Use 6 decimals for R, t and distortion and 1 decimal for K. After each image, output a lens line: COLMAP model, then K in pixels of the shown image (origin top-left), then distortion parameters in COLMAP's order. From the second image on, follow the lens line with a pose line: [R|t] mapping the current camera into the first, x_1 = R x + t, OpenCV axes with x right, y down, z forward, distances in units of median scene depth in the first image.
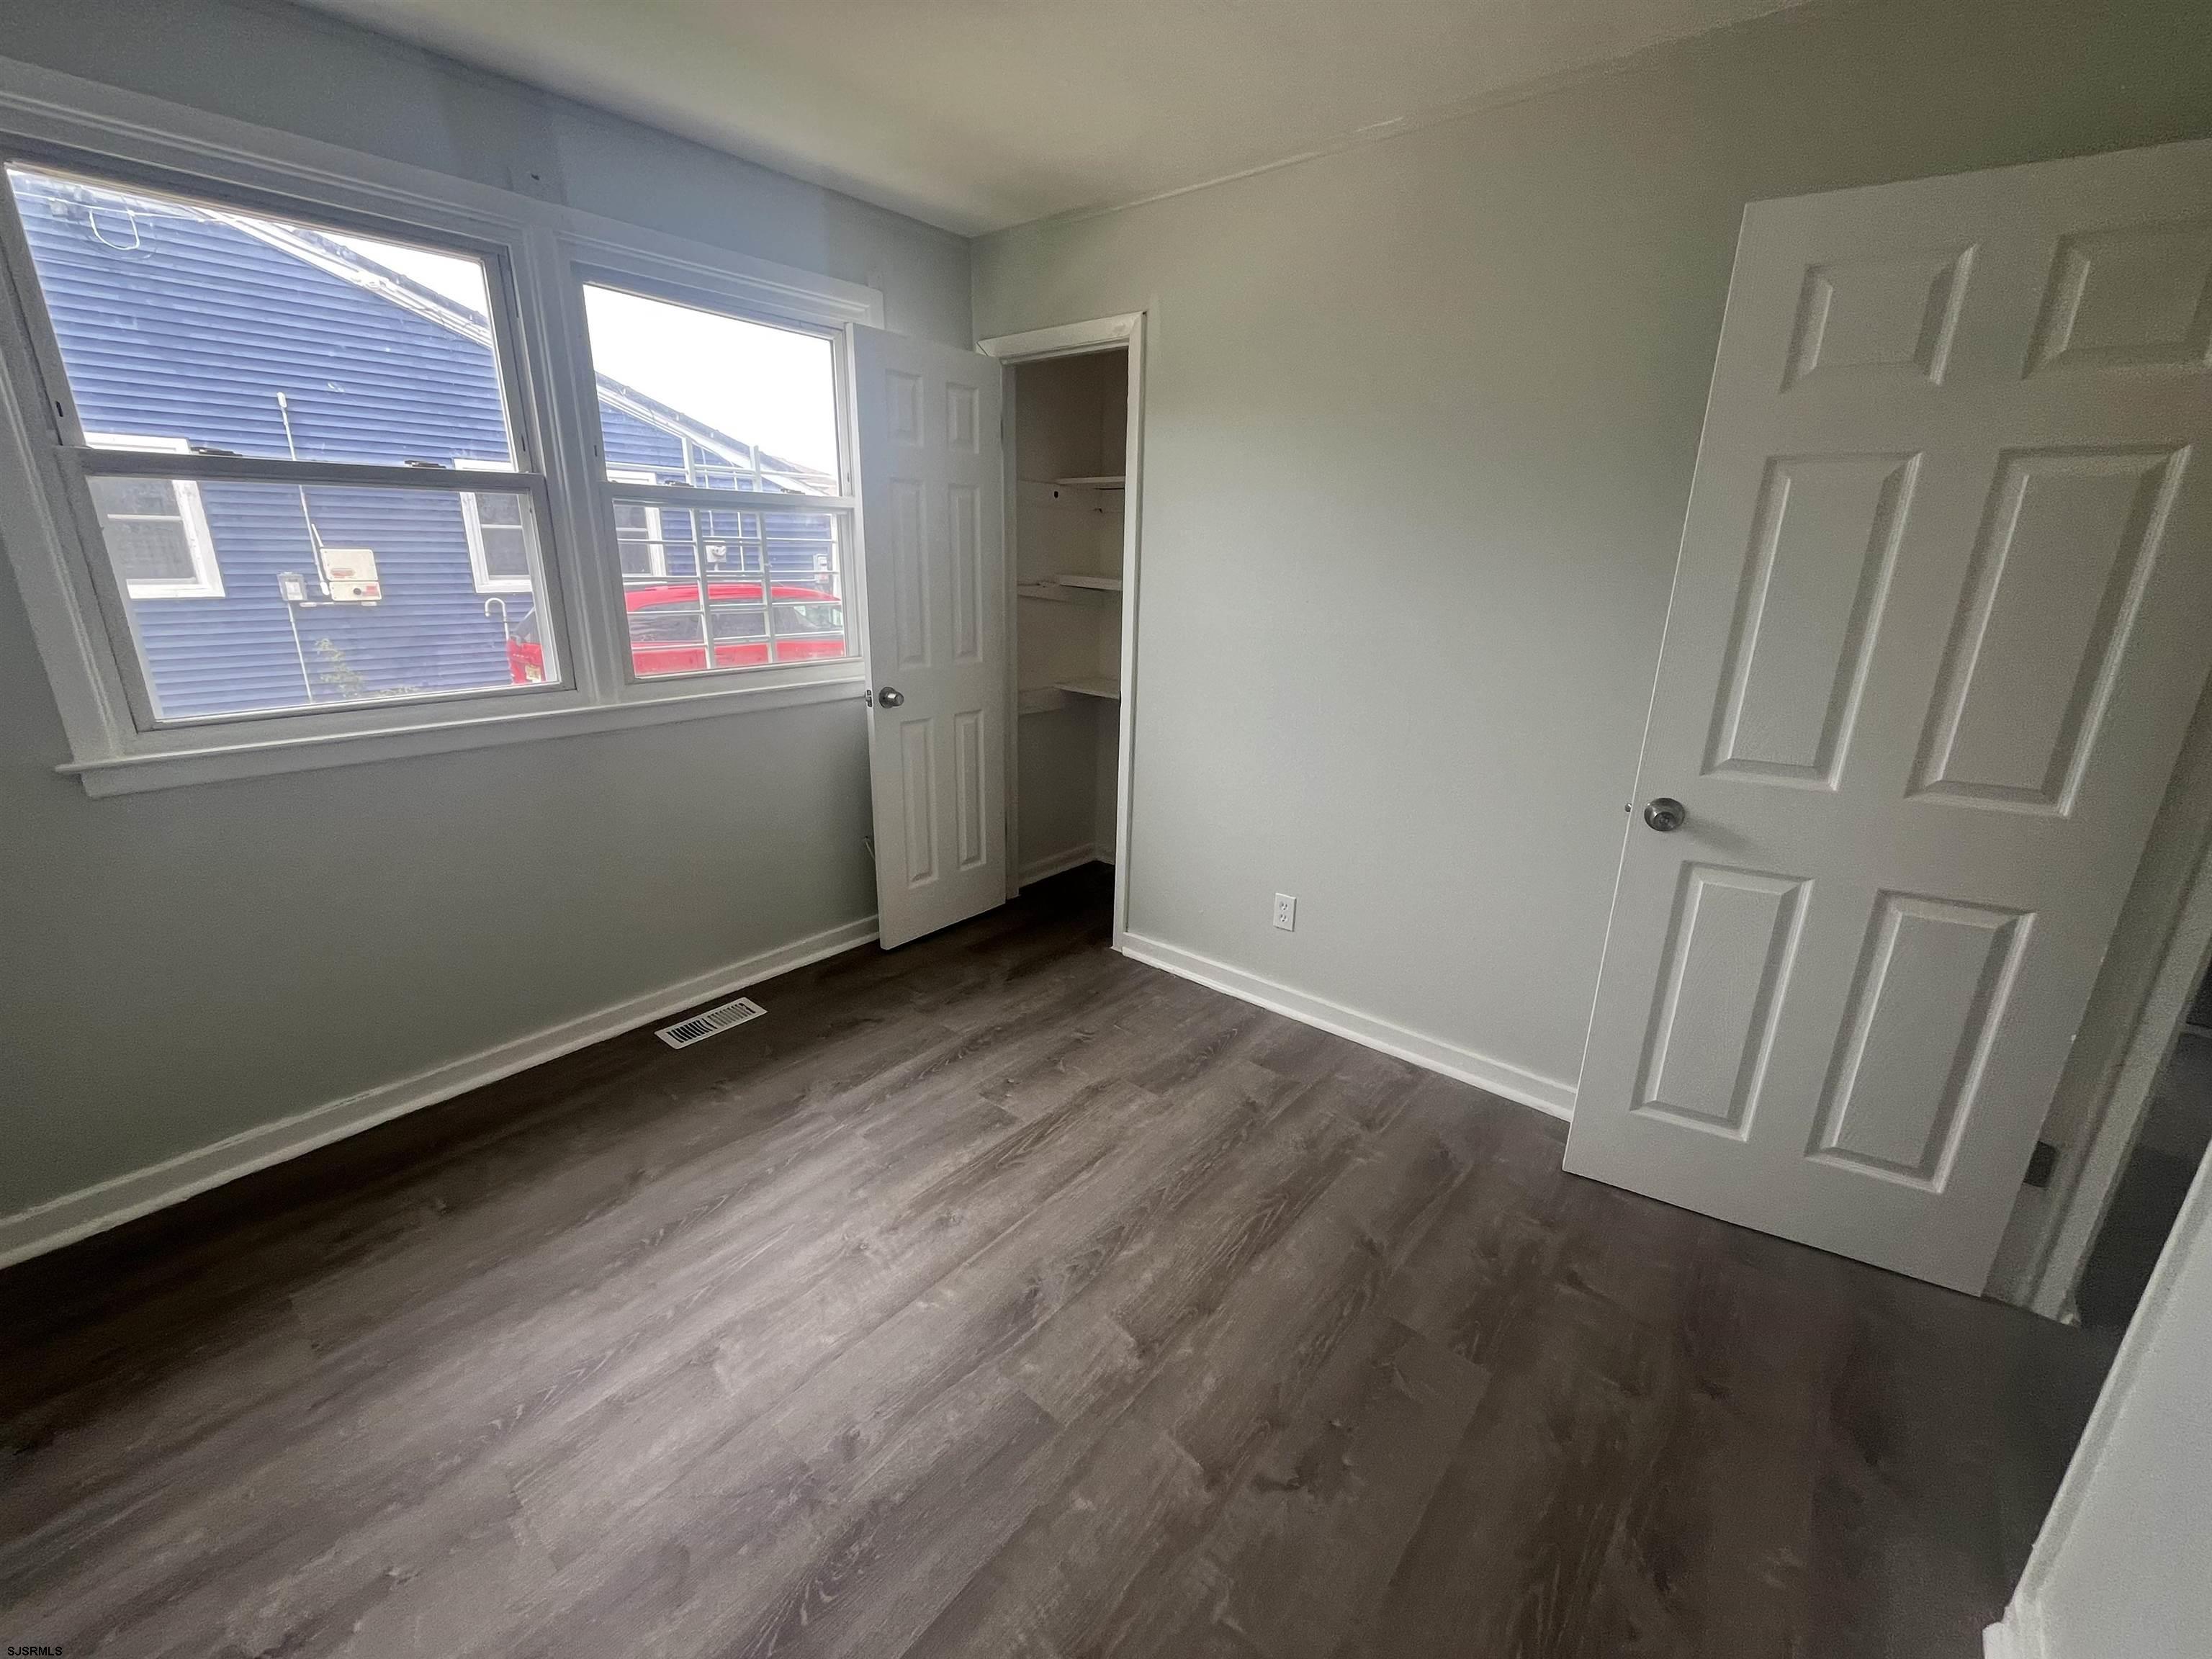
lens RADIAL K [[902.4, 0, 1105.3], [0, 902.4, 828.2], [0, 0, 1]] dist [-0.002462, 0.000093]
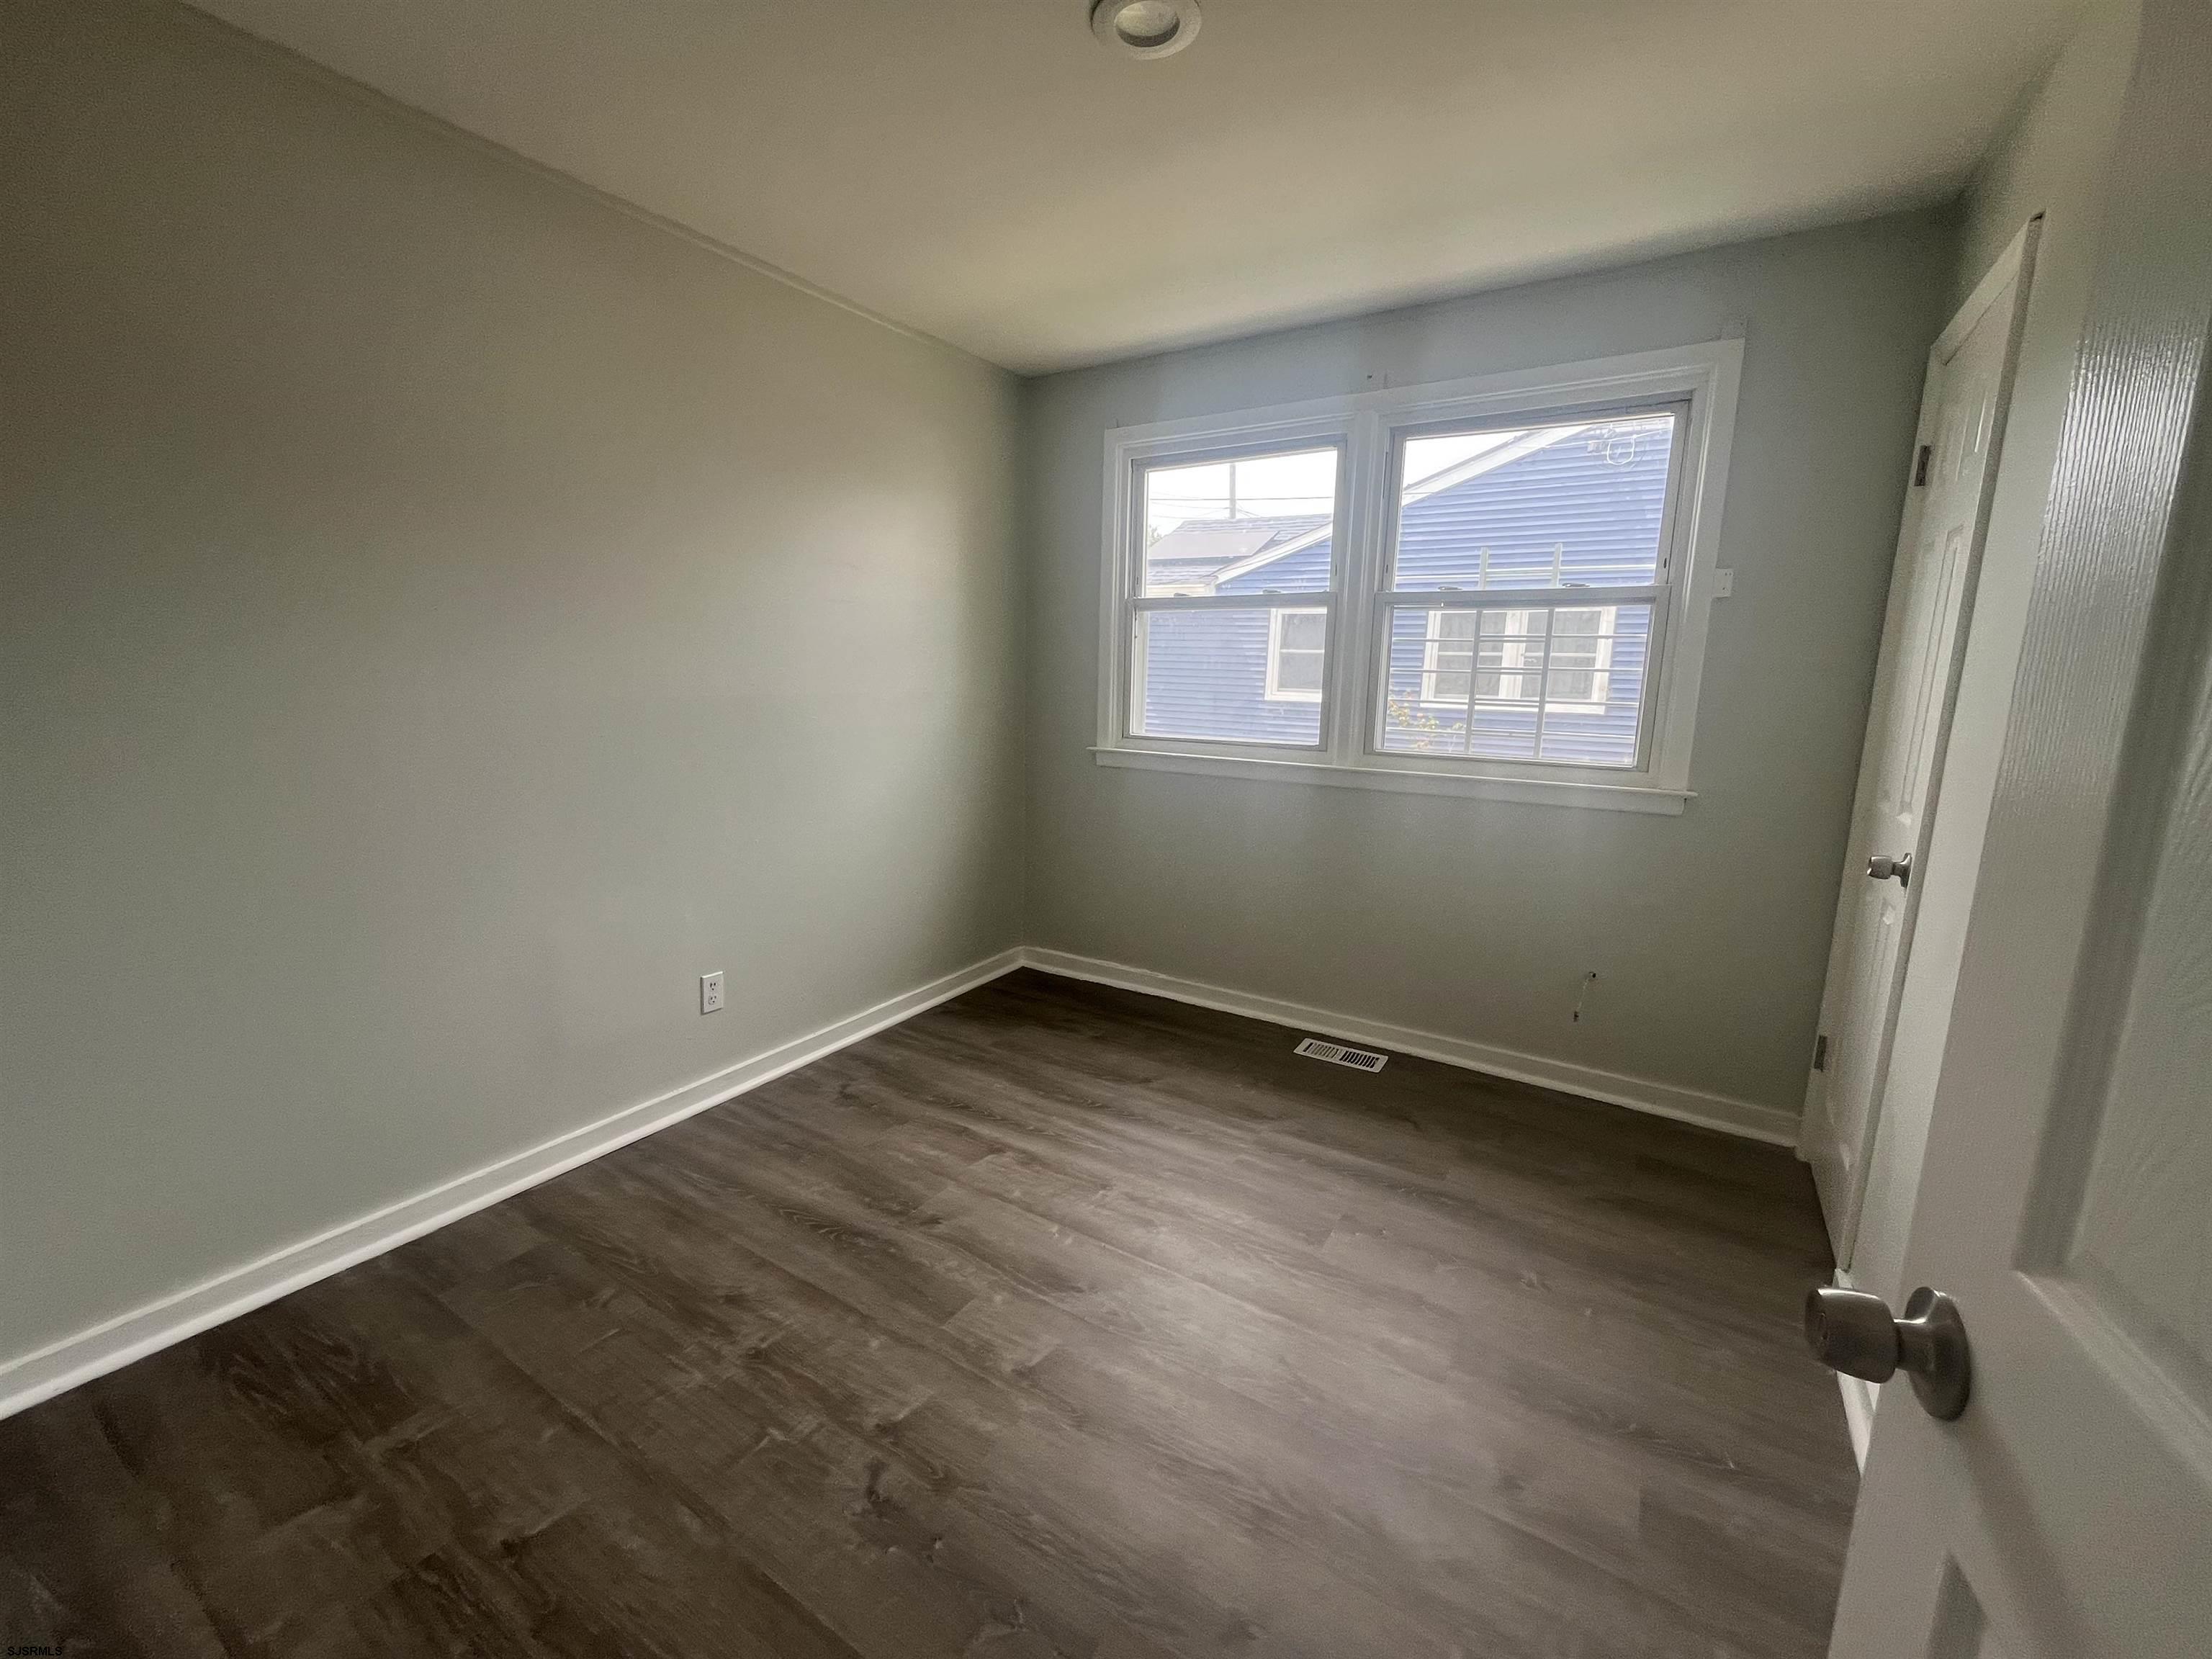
lens RADIAL K [[902.4, 0, 1095.5], [0, 902.4, 826.0], [0, 0, 1]] dist [-0.002462, 0.000093]
pose [[0.128631, 0.156005, -0.979345, 0.826520], [-0.311906, 0.943797, 0.109375, -0.115418], [0.941366, 0.291394, 0.170060, 0.637818]]
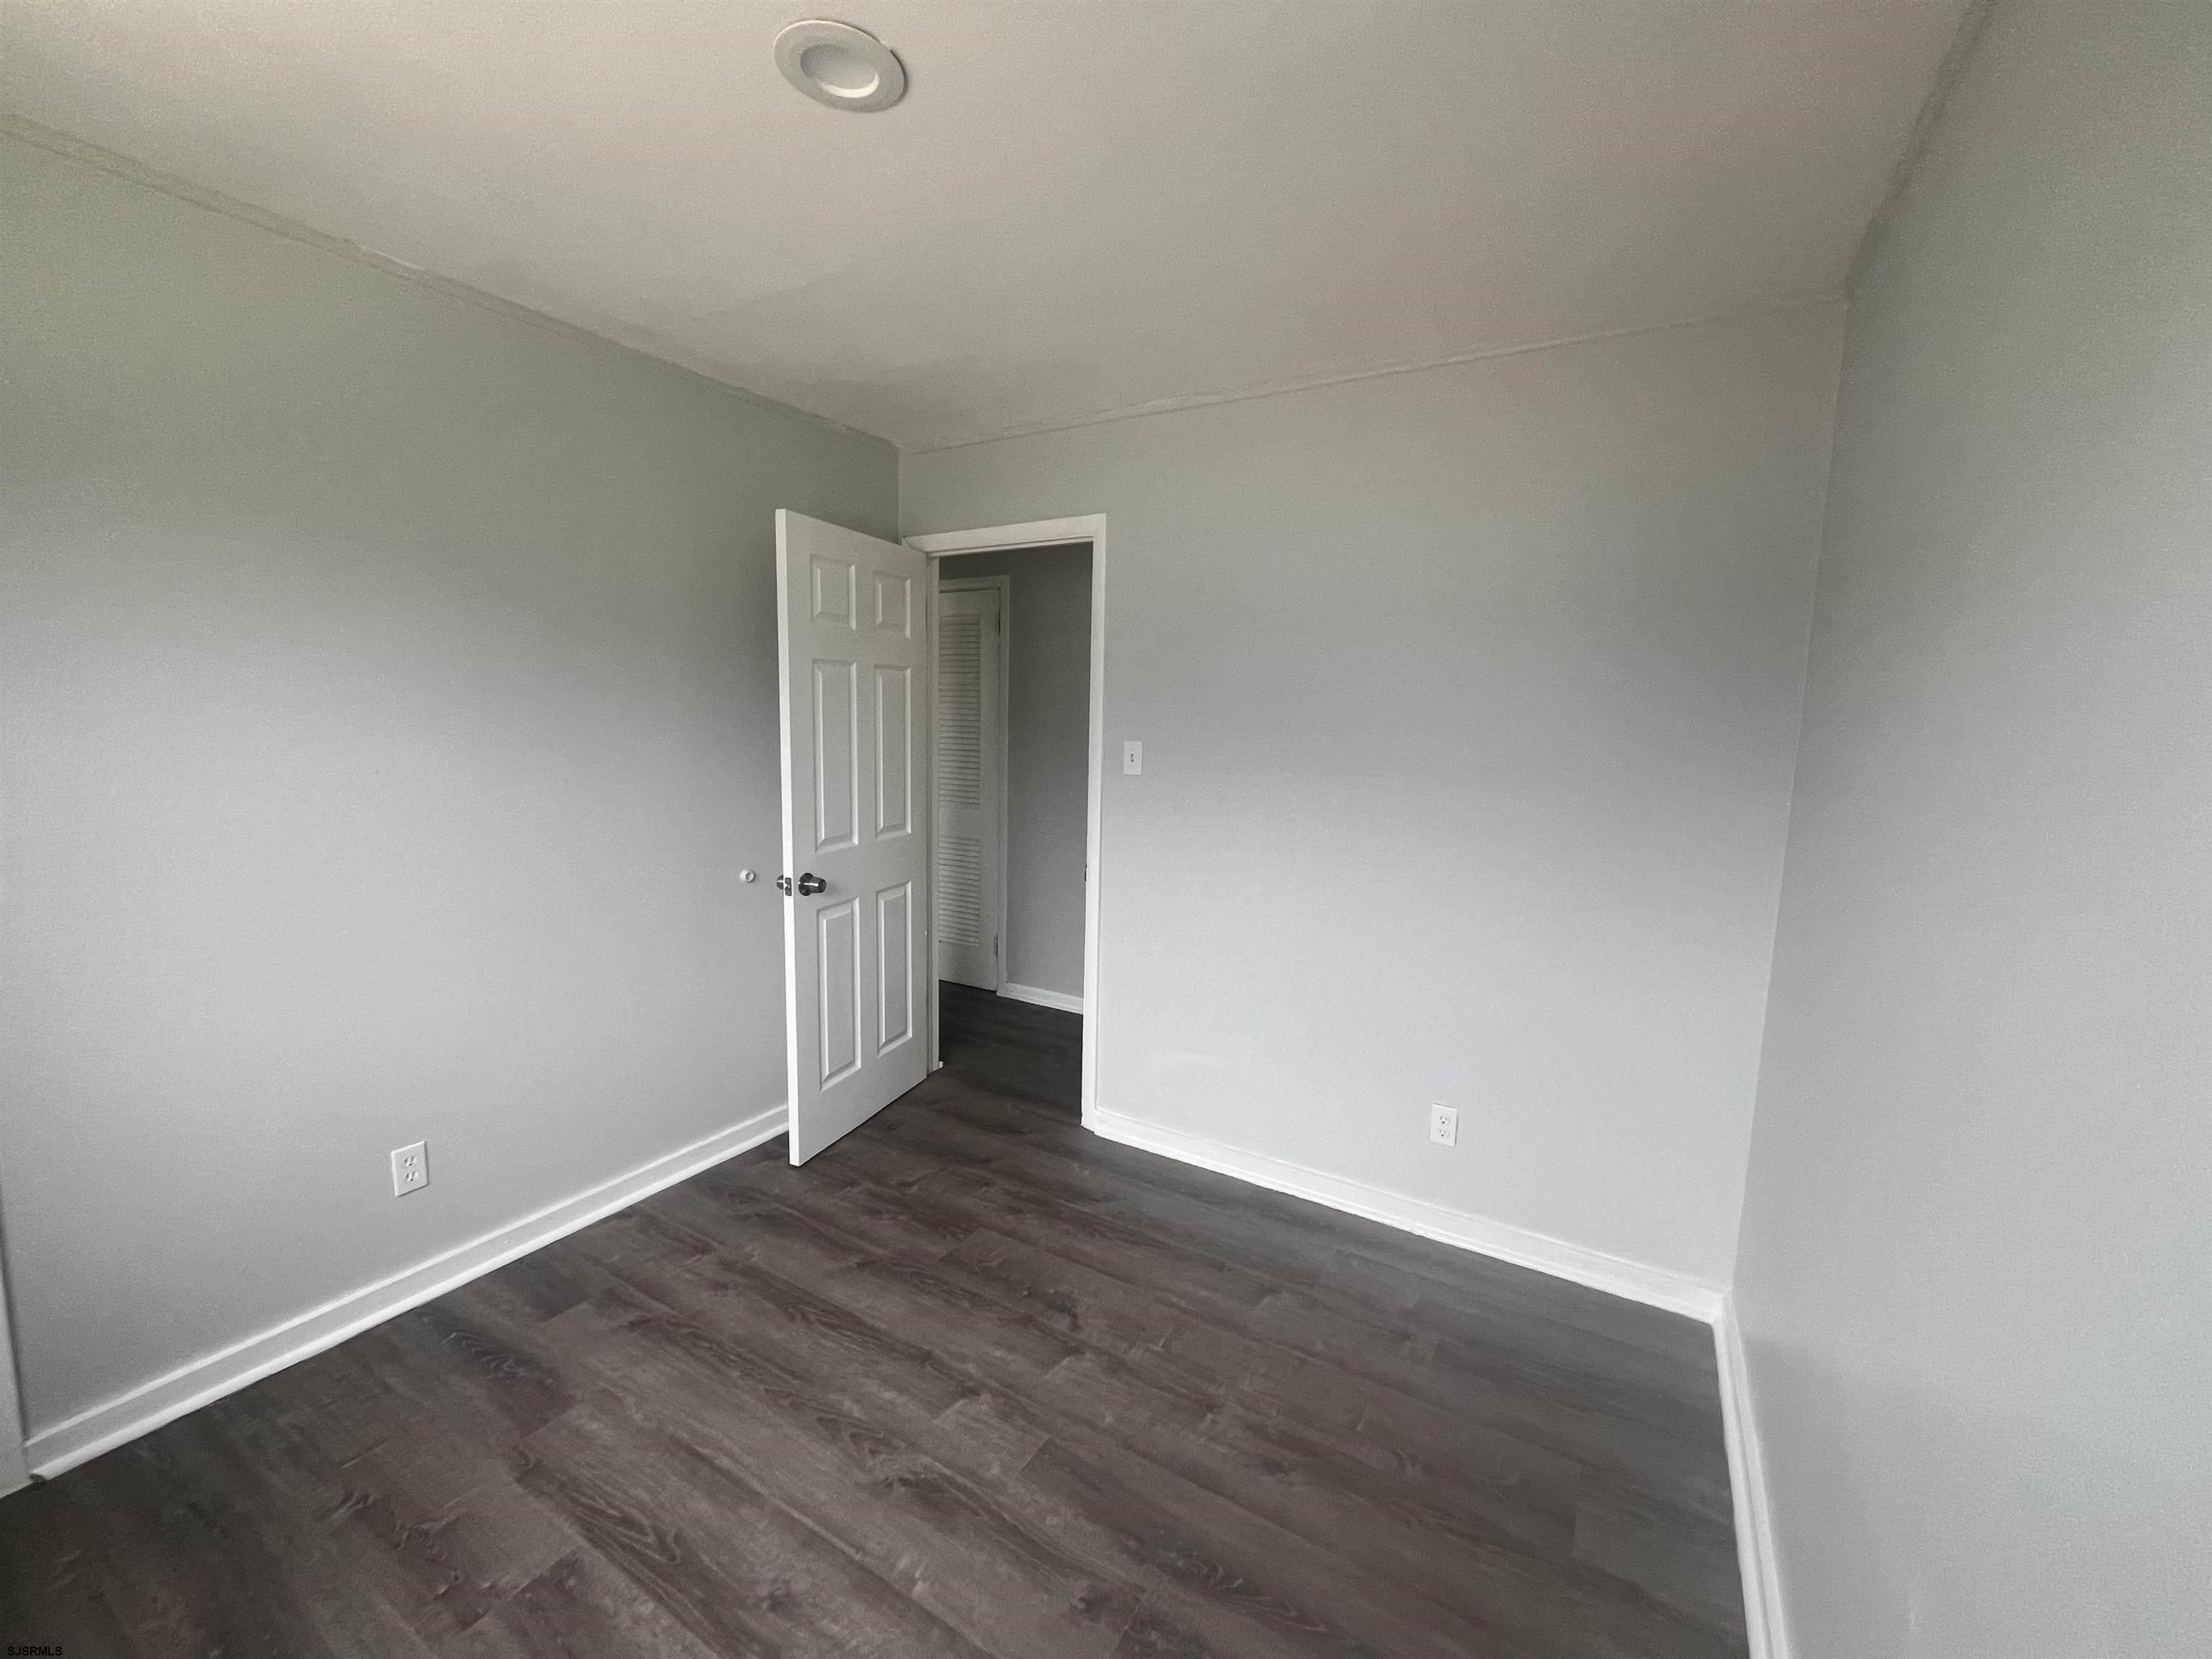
lens RADIAL K [[902.4, 0, 1101.6], [0, 902.4, 836.1], [0, 0, 1]] dist [-0.002462, 0.000093]
pose [[-0.161643, -0.150168, 0.975357, -0.882190], [0.268019, 0.944525, 0.189839, -0.237837], [-0.949757, 0.292100, -0.112428, 0.668188]]
